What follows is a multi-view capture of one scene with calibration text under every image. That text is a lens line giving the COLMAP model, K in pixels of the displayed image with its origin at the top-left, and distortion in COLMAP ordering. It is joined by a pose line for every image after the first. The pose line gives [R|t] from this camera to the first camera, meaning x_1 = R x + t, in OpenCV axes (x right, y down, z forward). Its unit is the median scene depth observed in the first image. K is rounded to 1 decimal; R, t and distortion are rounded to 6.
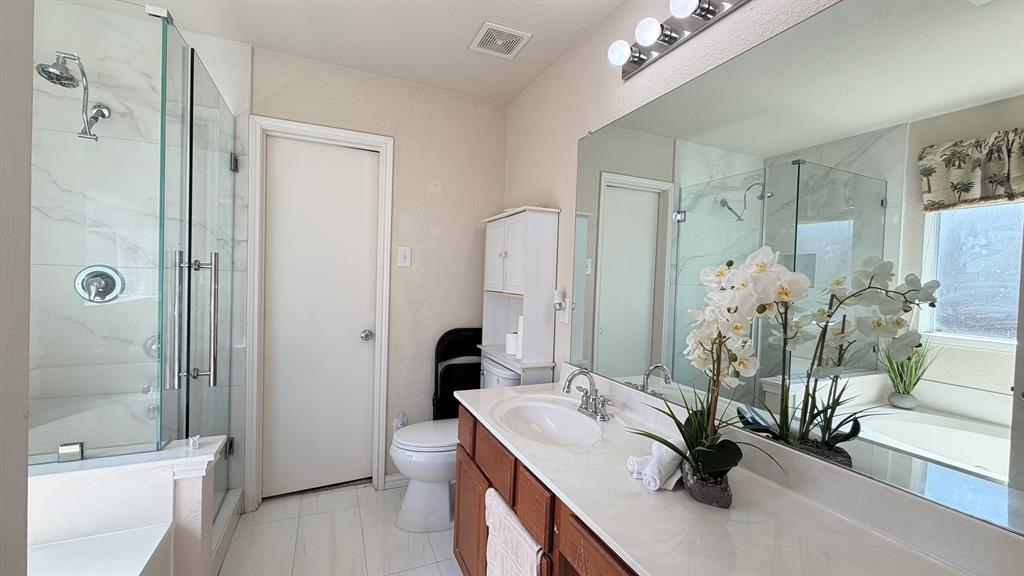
lens RADIAL K [[411.8, 0, 510.5], [0, 411.8, 288.1], [0, 0, 1]] dist [0.000569, 0.000216]
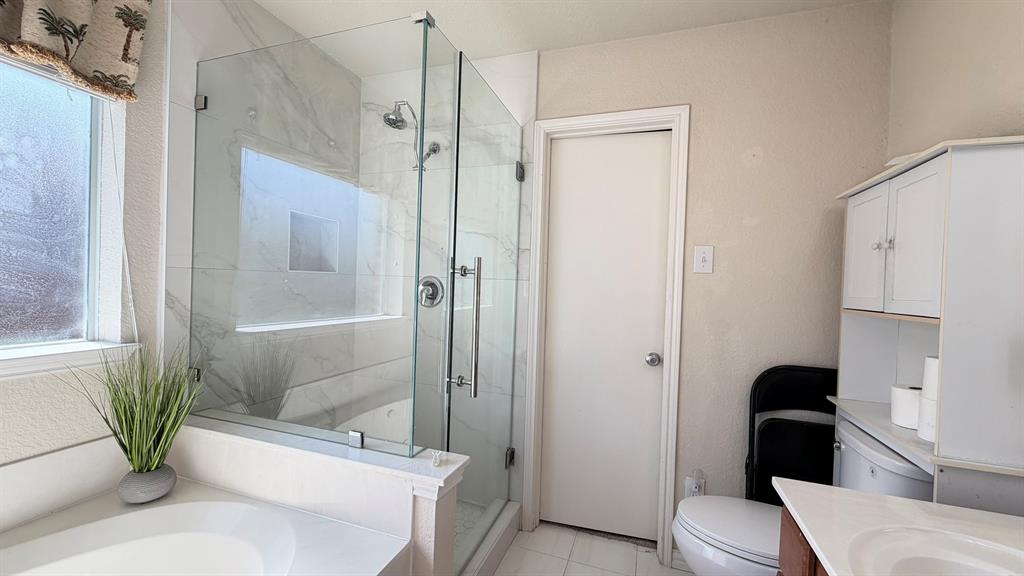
lens RADIAL K [[411.8, 0, 505.9], [0, 411.8, 287.5], [0, 0, 1]] dist [0.000569, 0.000216]
pose [[0.727596, -0.001335, -0.686004, -0.008937], [-0.027856, 0.999116, -0.031489, 0.008768], [0.685440, 0.042021, 0.726916, 0.251149]]
